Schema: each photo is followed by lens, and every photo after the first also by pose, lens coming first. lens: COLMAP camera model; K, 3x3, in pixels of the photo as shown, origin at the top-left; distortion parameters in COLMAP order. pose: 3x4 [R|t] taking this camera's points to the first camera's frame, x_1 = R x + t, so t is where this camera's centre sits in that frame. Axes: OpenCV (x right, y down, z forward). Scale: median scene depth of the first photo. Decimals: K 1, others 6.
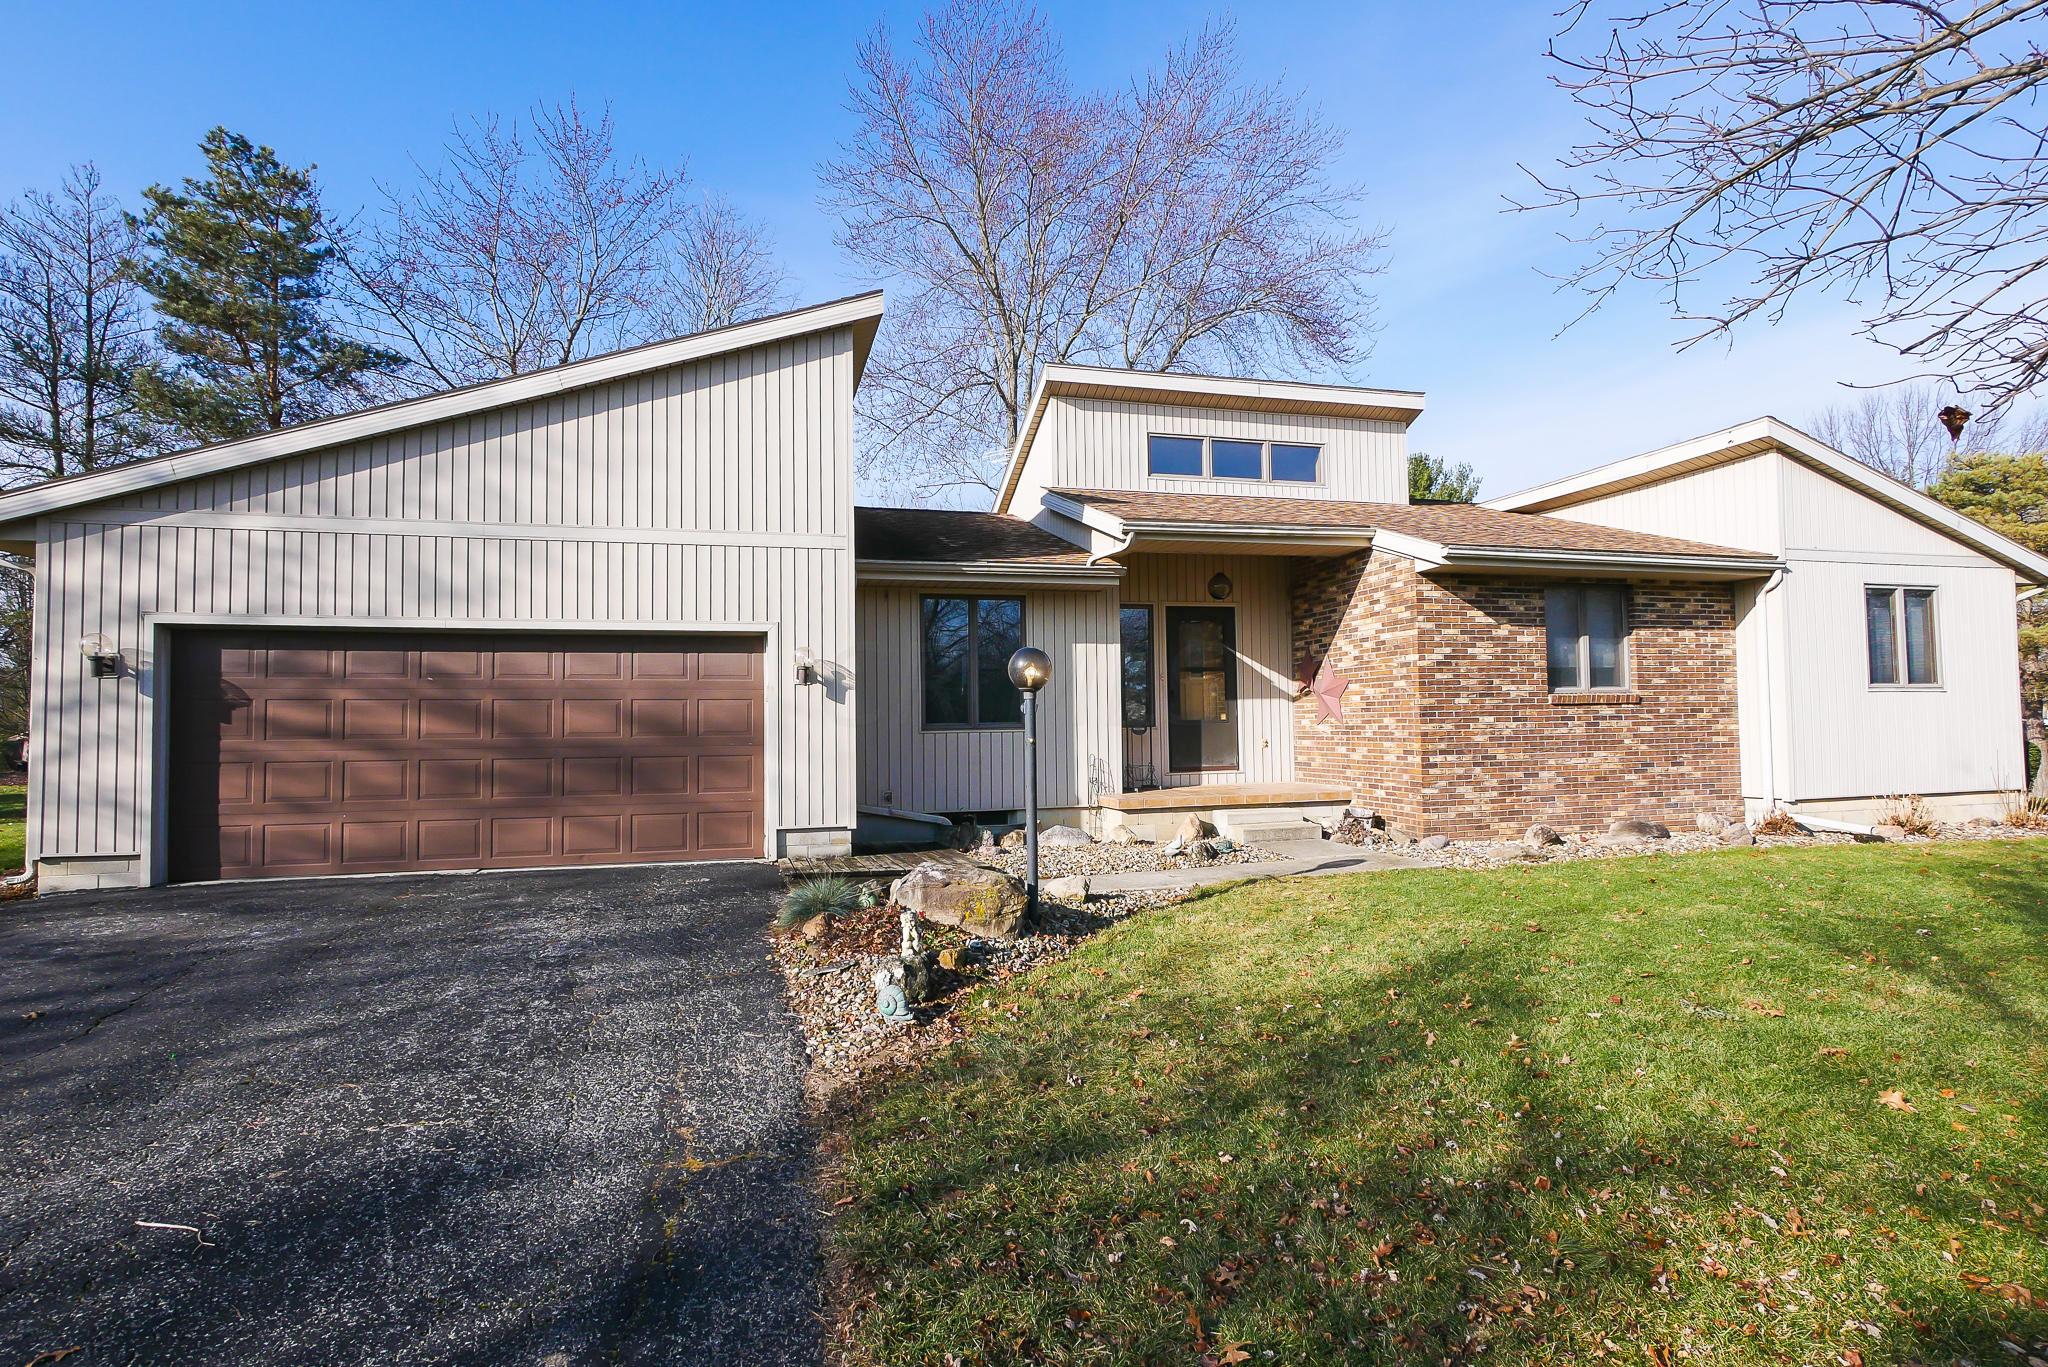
lens RADIAL K [[1017.0, 0, 1024.0], [0, 1017.0, 683.5], [0, 0, 1]] dist [-0.002883, 0.000335]
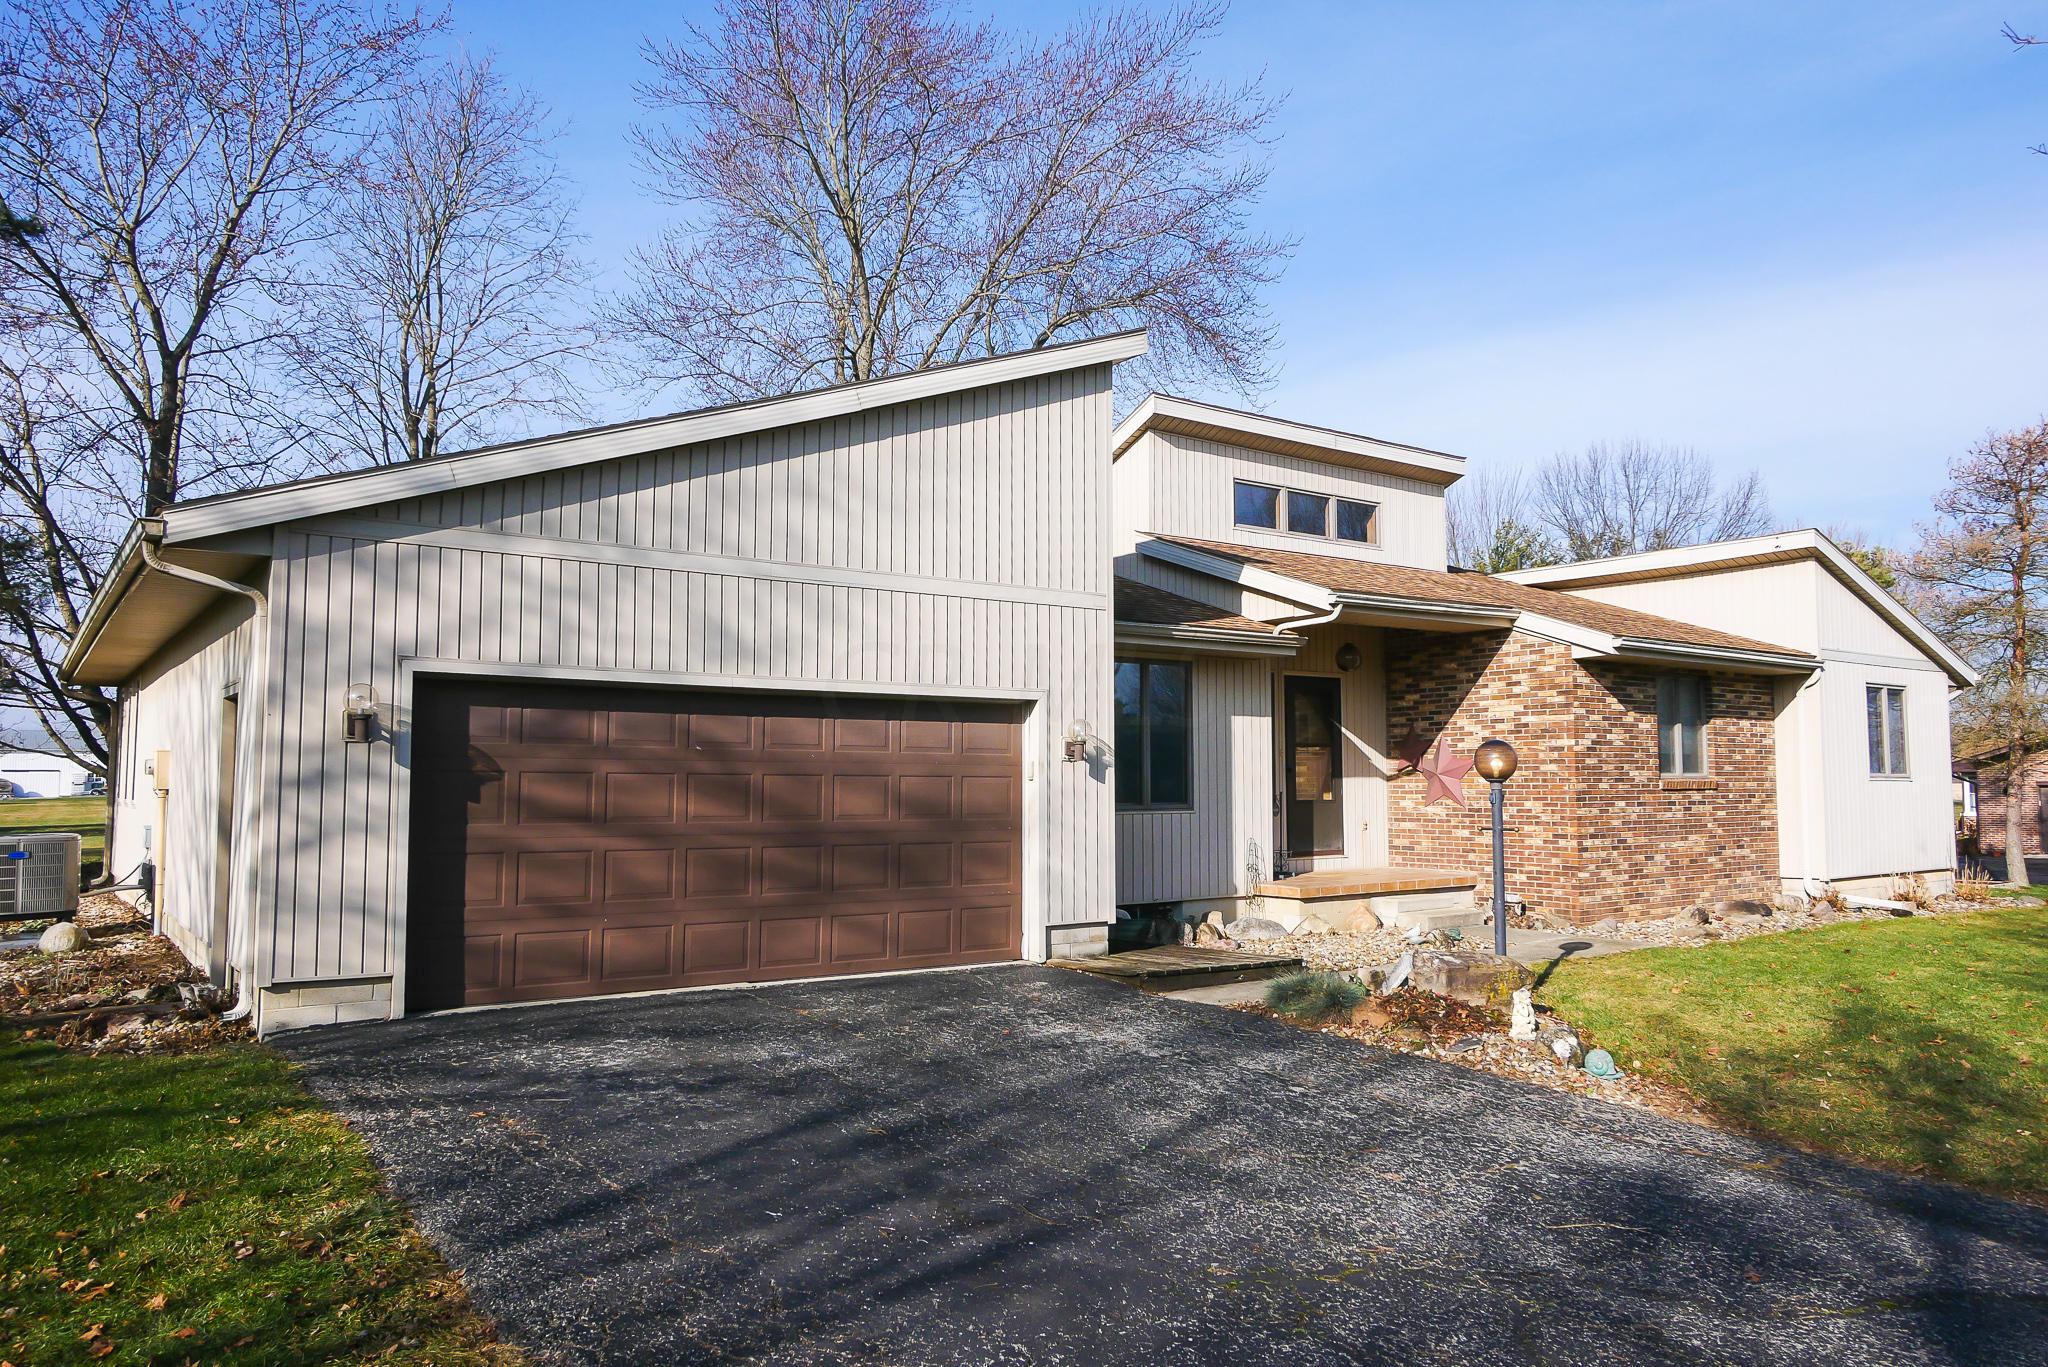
lens RADIAL K [[1405.8, 0, 1030.1], [0, 1405.8, 685.9], [0, 0, 1]] dist [-0.002540, -0.000883]
pose [[0.935495, 0.036767, 0.351422, -0.597439], [-0.025452, 0.999000, -0.036765, -0.016247], [-0.352422, 0.025450, 0.935495, -0.117421]]
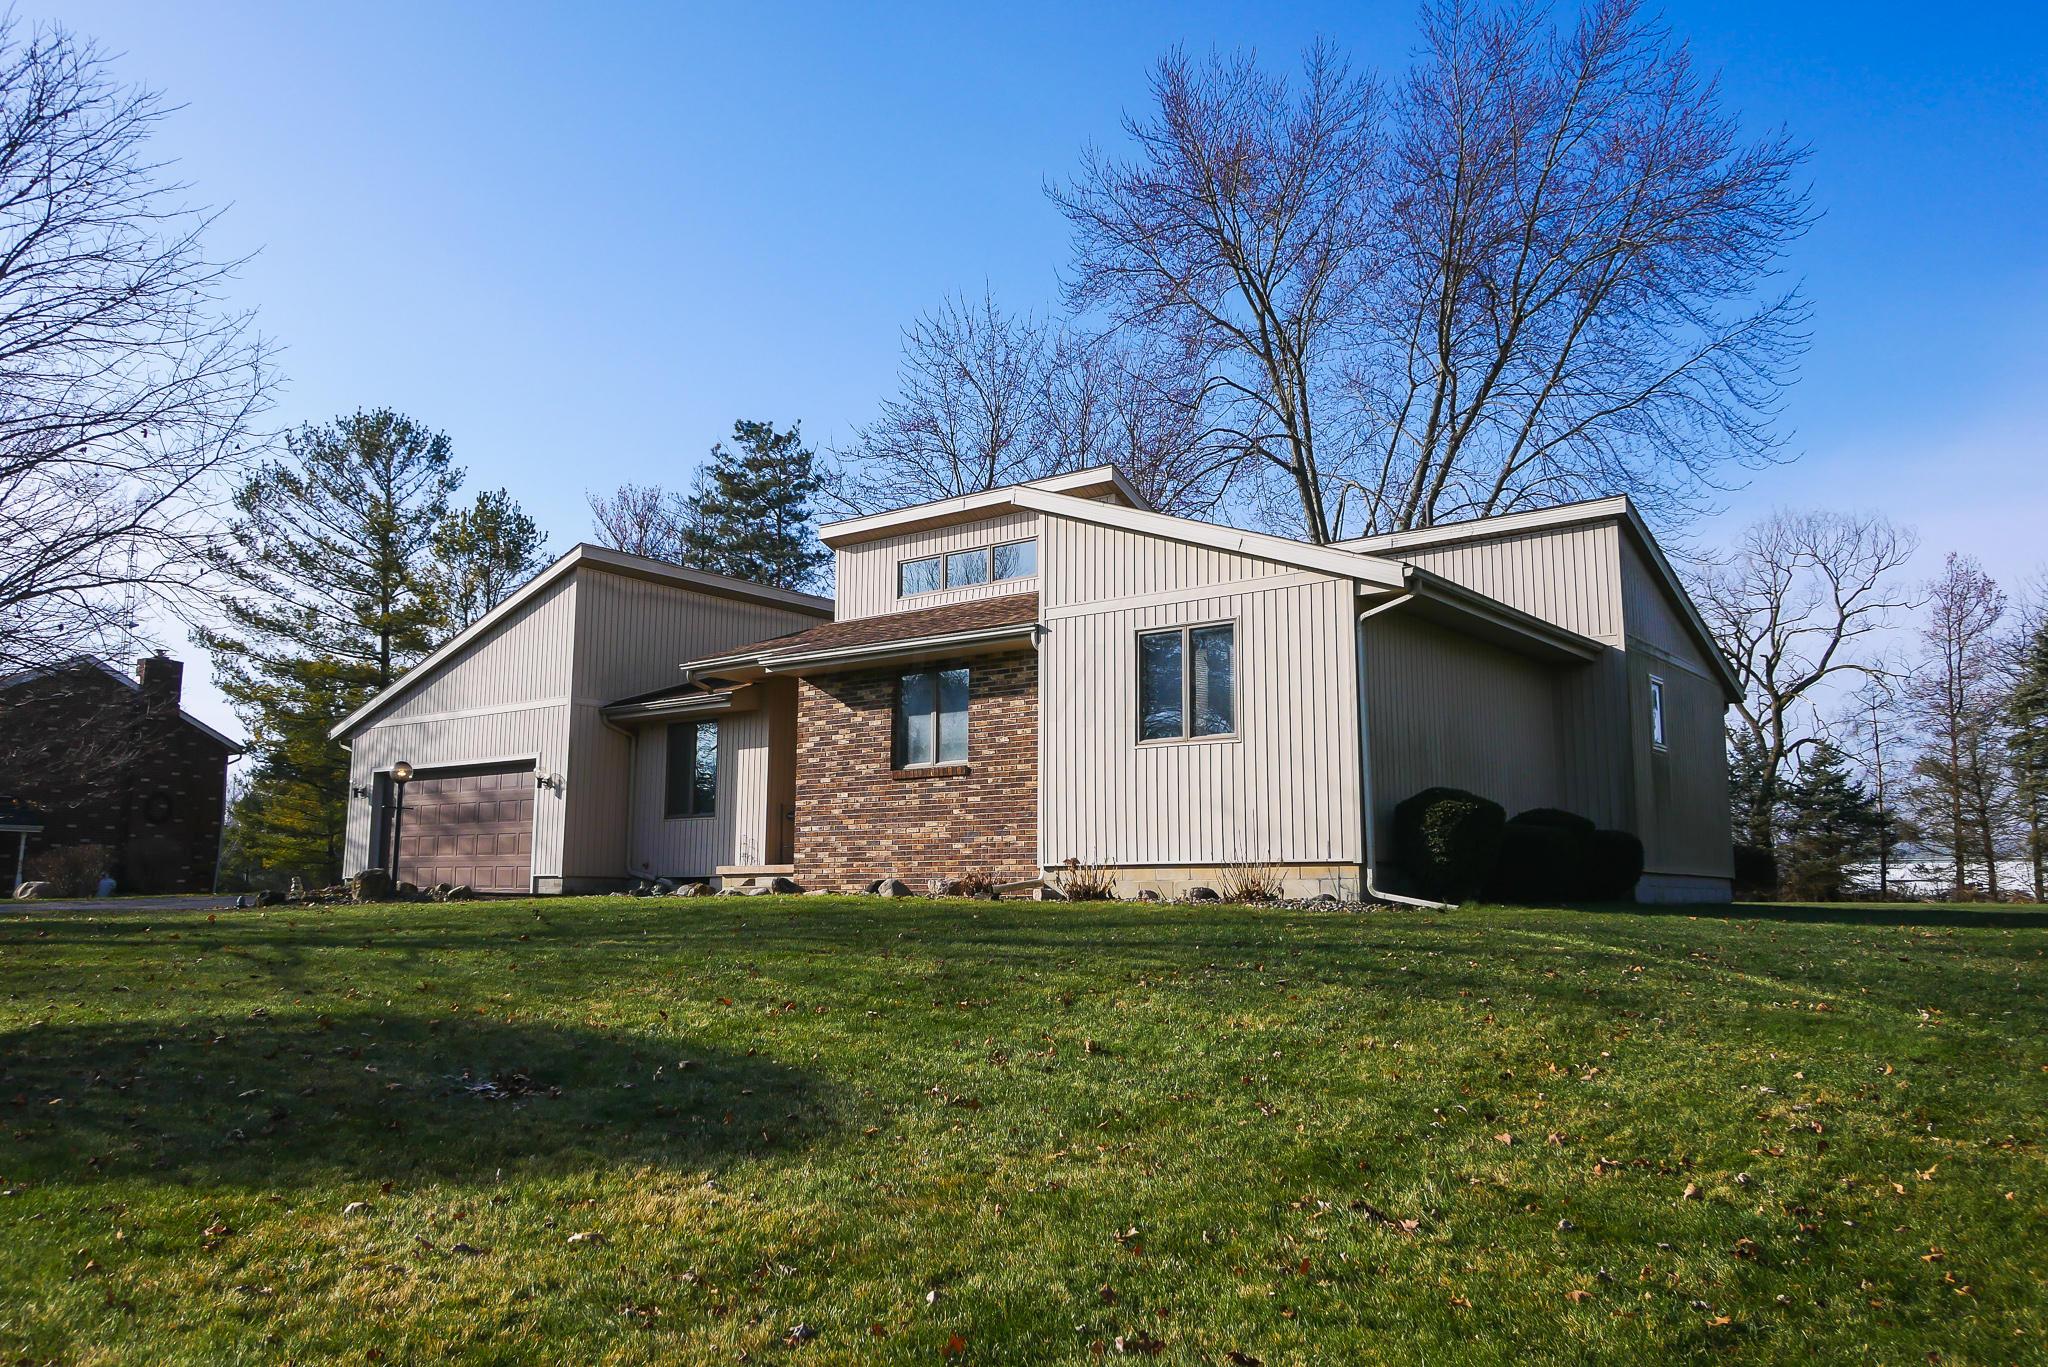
lens RADIAL K [[1528.6, 0, 1024.0], [0, 1528.6, 683.5], [0, 0, 1]] dist [0.003176, 0.007752]
pose [[0.598433, -0.098717, -0.795068, 1.970482], [0.020007, 0.993912, -0.108347, 0.101296], [0.800923, 0.048932, 0.596765, 0.110948]]
